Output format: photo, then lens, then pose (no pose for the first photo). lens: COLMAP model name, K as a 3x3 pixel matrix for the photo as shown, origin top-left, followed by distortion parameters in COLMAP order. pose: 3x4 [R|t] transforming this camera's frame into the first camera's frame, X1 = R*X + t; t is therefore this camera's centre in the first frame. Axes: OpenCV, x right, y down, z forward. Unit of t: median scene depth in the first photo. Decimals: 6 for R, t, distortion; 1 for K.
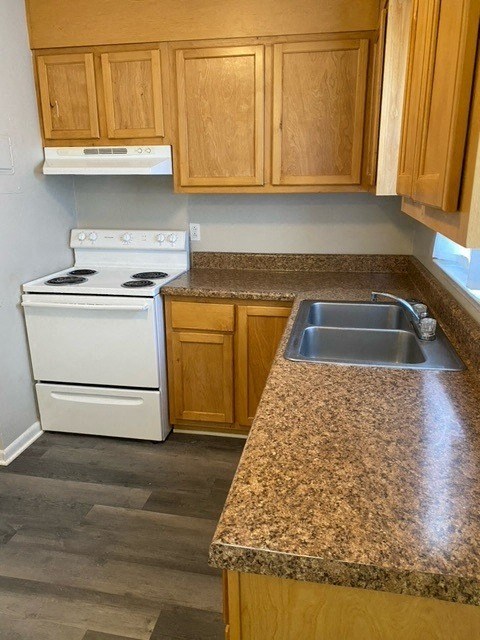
lens RADIAL K [[495.9, 0, 240.0], [0, 495.9, 320.0], [0, 0, 1]] dist [0.076381, -0.092238]
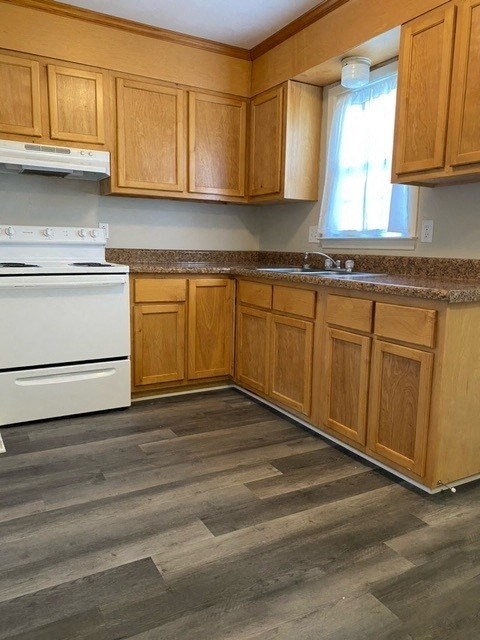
lens RADIAL K [[495.9, 0, 240.0], [0, 495.9, 320.0], [0, 0, 1]] dist [0.076381, -0.092238]
pose [[0.759777, -0.073221, 0.646047, -0.707742], [0.153517, 0.985746, -0.068821, 0.174250], [-0.631800, 0.151468, 0.760189, -0.038673]]
